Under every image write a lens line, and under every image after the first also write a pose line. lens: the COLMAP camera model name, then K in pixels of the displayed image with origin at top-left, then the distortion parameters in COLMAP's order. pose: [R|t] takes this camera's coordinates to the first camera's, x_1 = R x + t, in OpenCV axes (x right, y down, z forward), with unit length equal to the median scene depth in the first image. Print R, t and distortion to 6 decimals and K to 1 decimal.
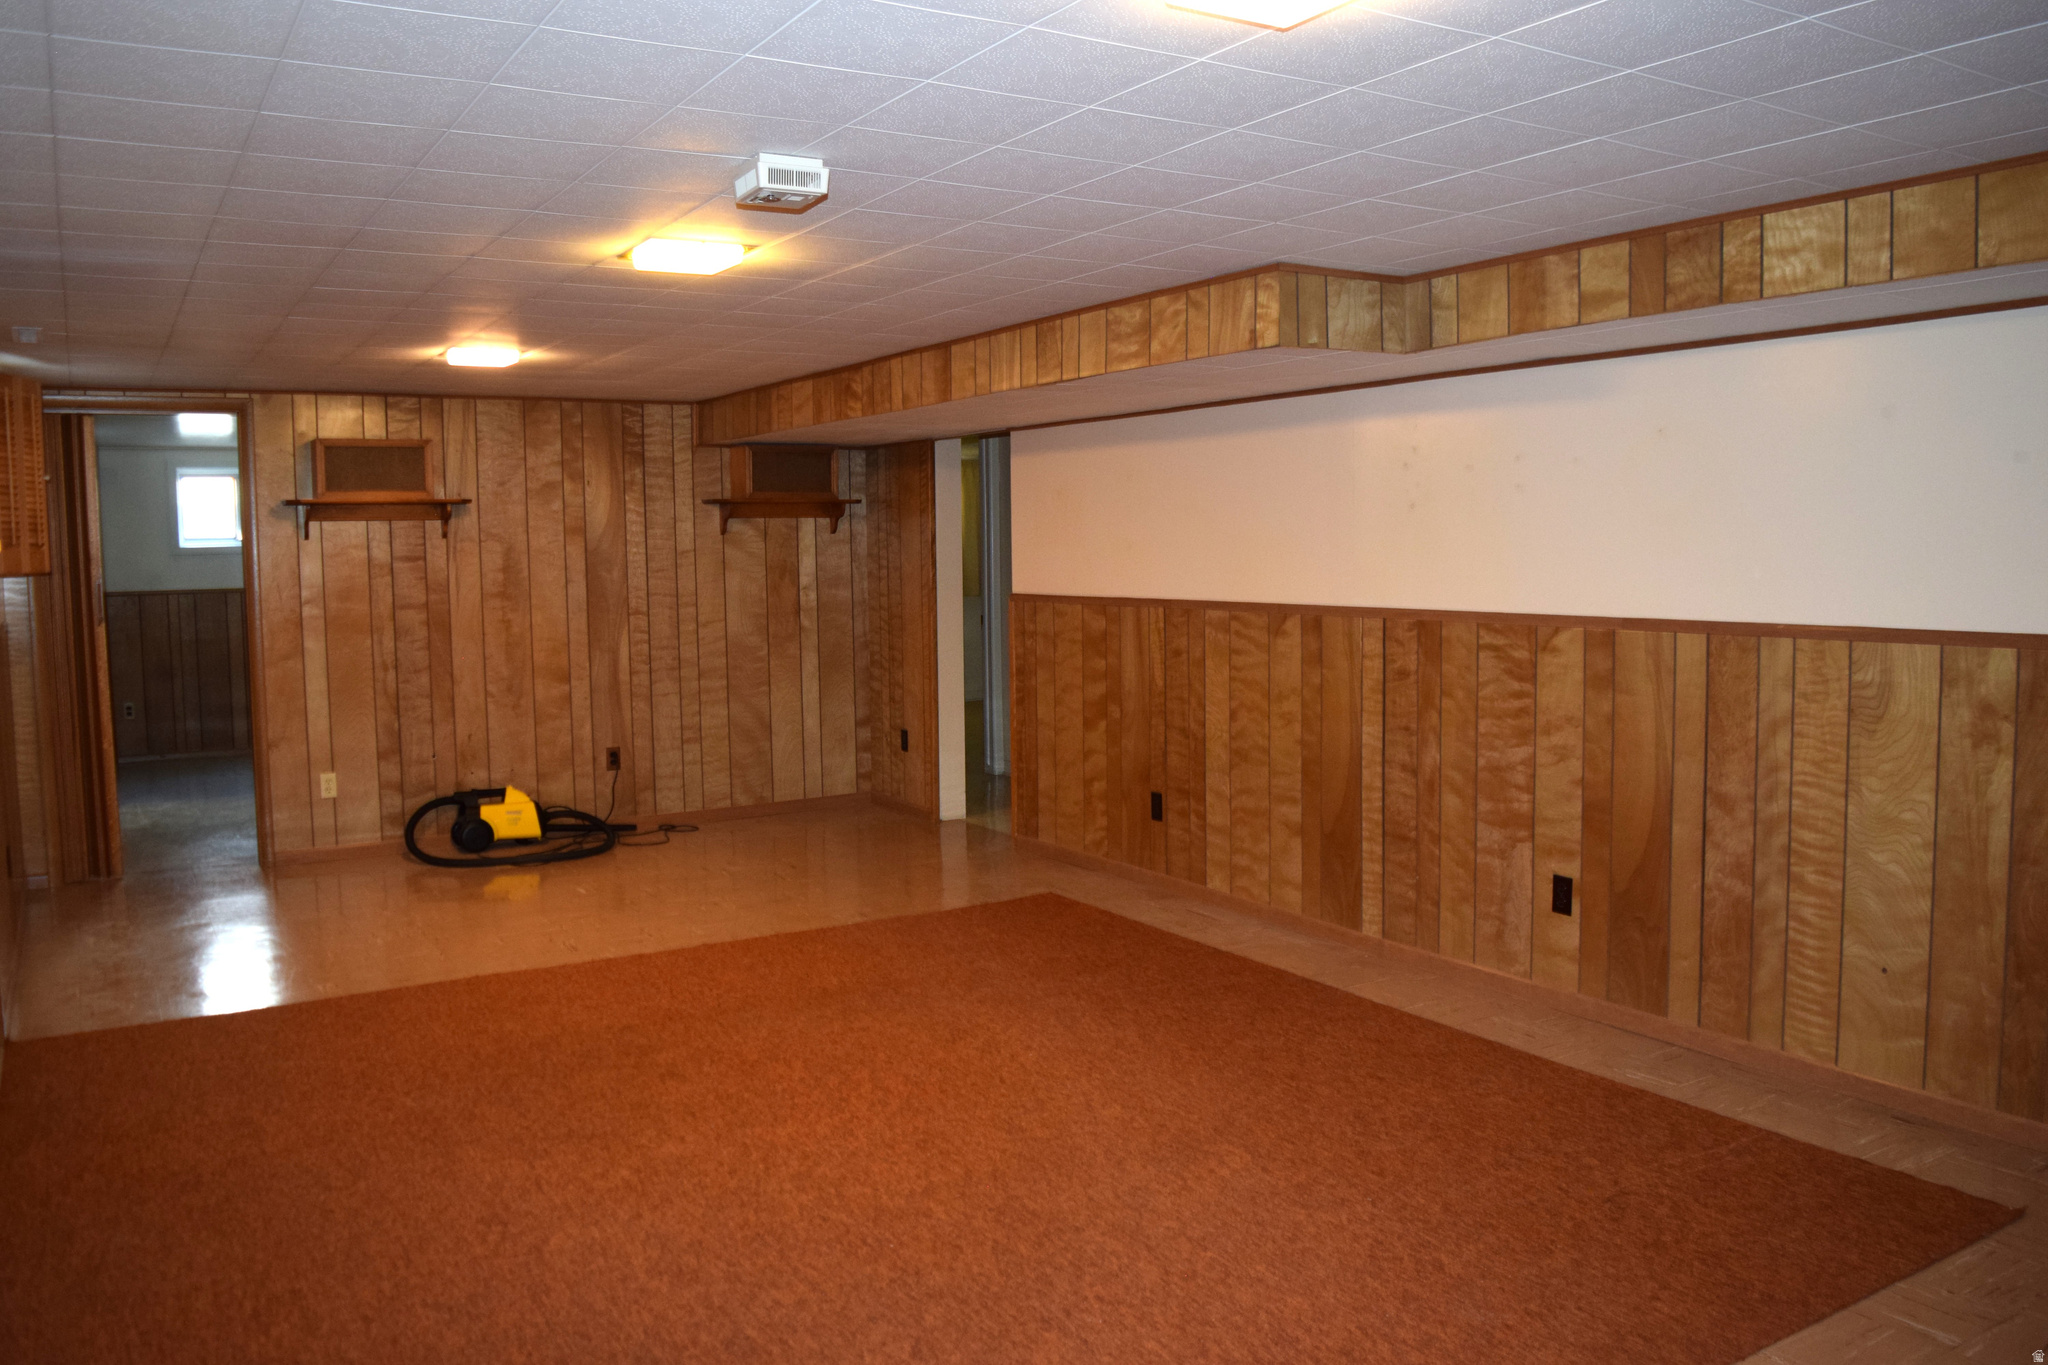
lens RADIAL K [[1627.2, 0, 1031.7], [0, 1627.2, 679.1], [0, 0, 1]] dist [-0.092711, 0.017110]
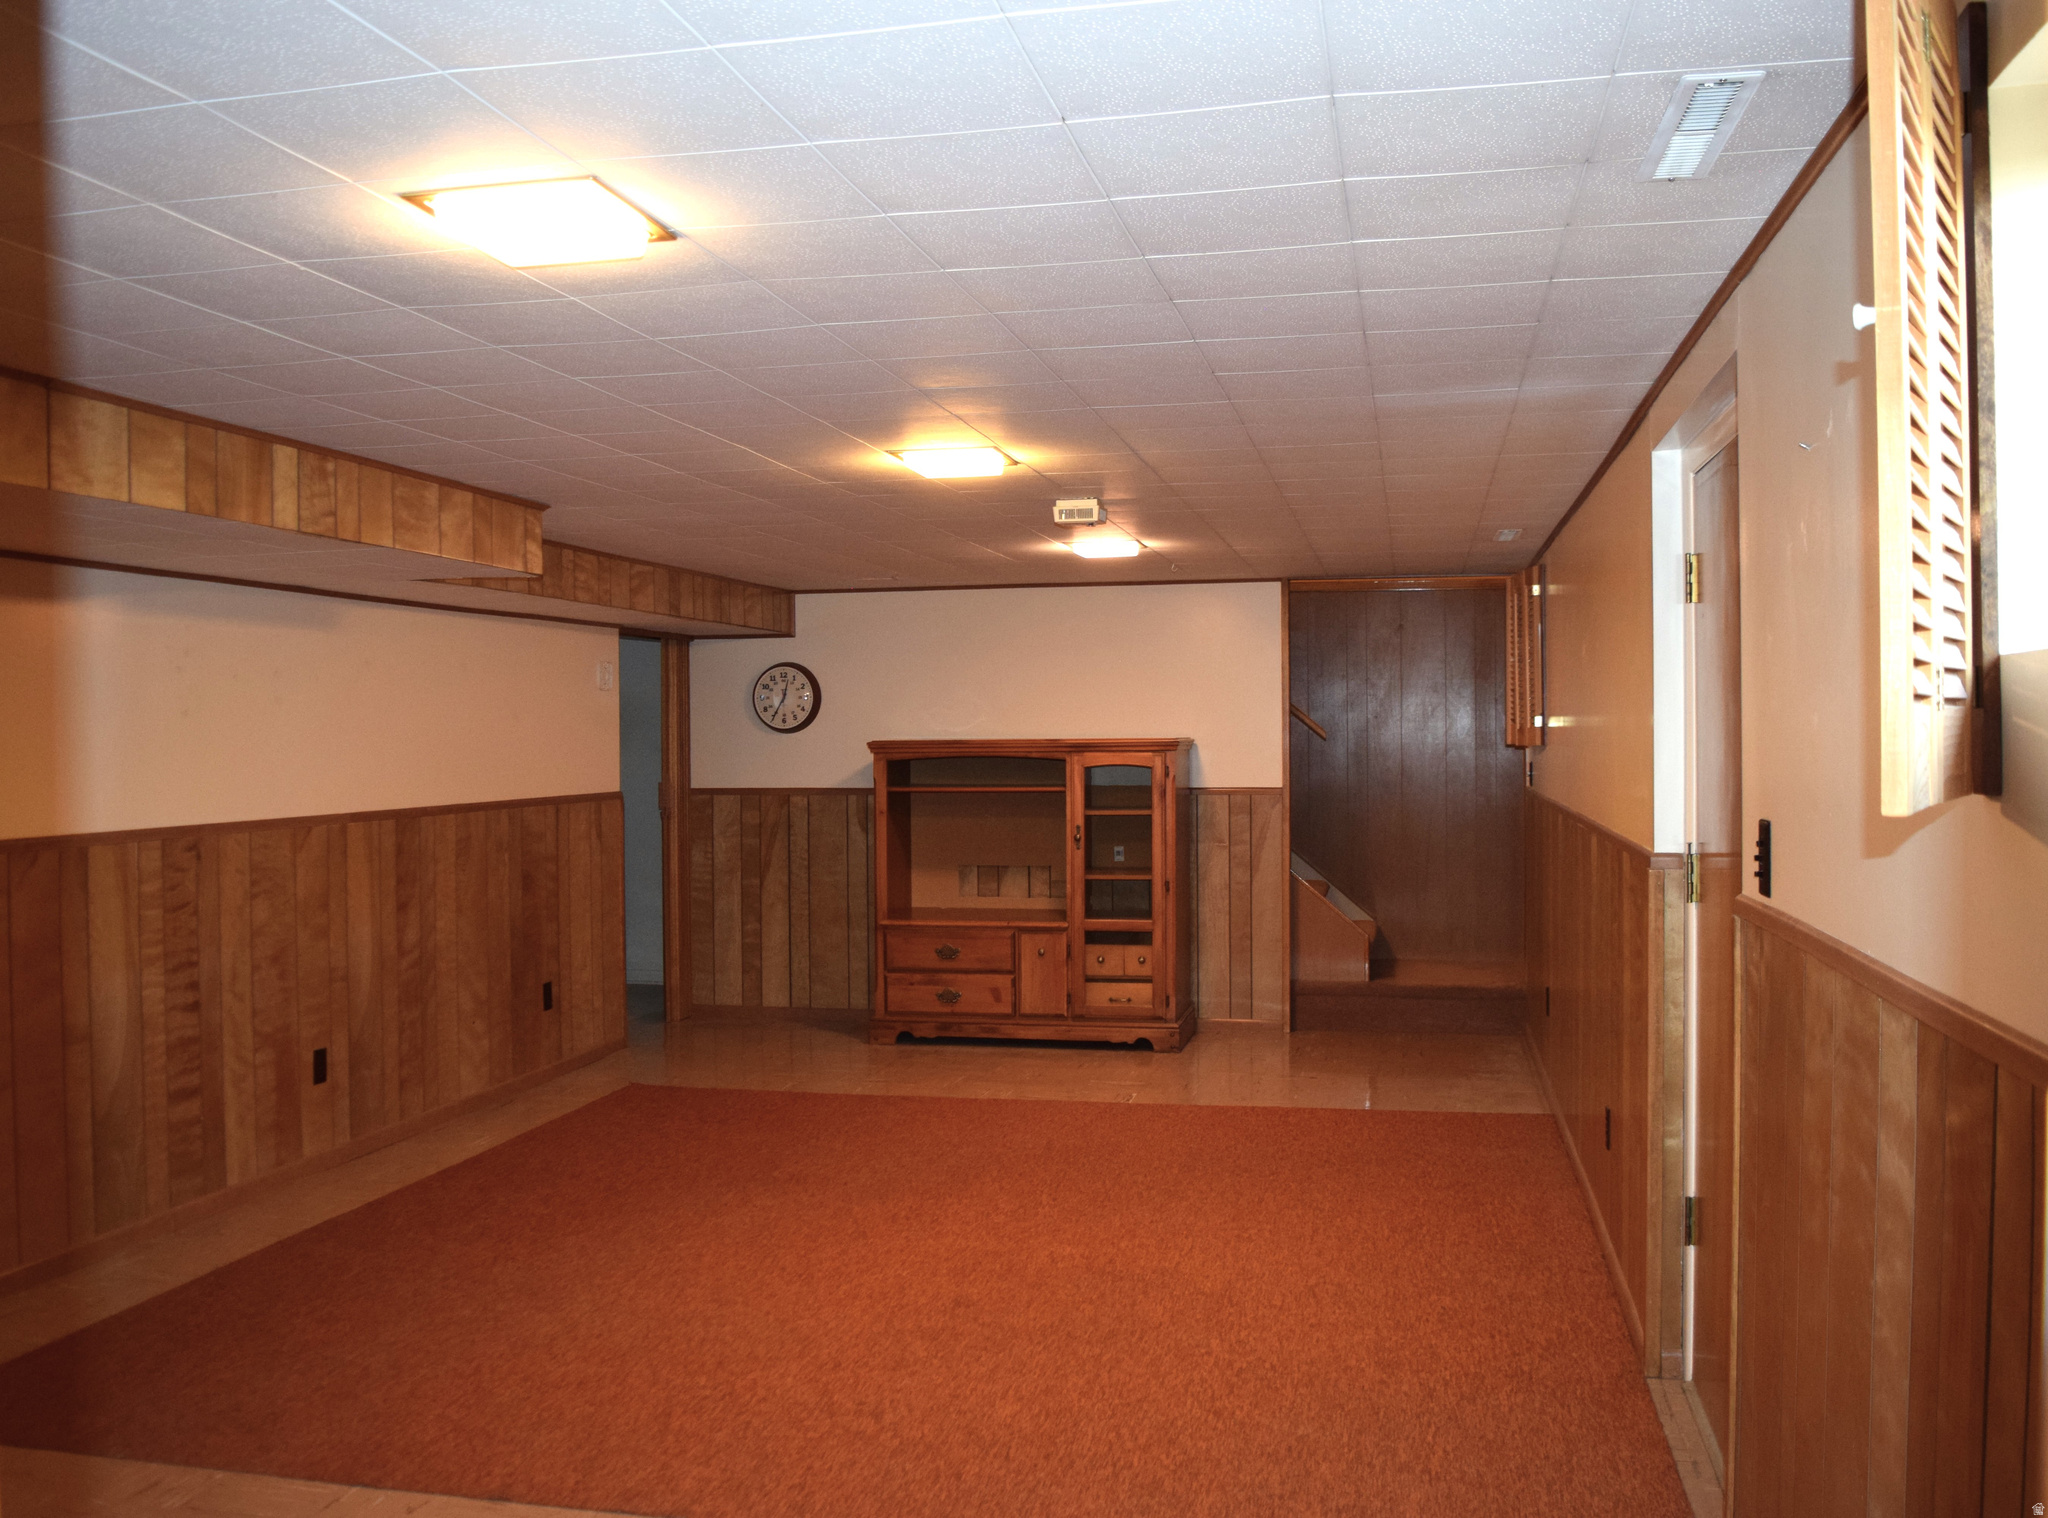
lens RADIAL K [[1870.2, 0, 1026.1], [0, 1870.2, 758.2], [0, 0, 1]] dist [-0.091960, 0.013887]
pose [[-0.734908, 0.011570, 0.678068, -1.078333], [0.076478, 0.994890, 0.065912, -0.149970], [-0.673840, 0.100297, -0.732038, 1.896838]]
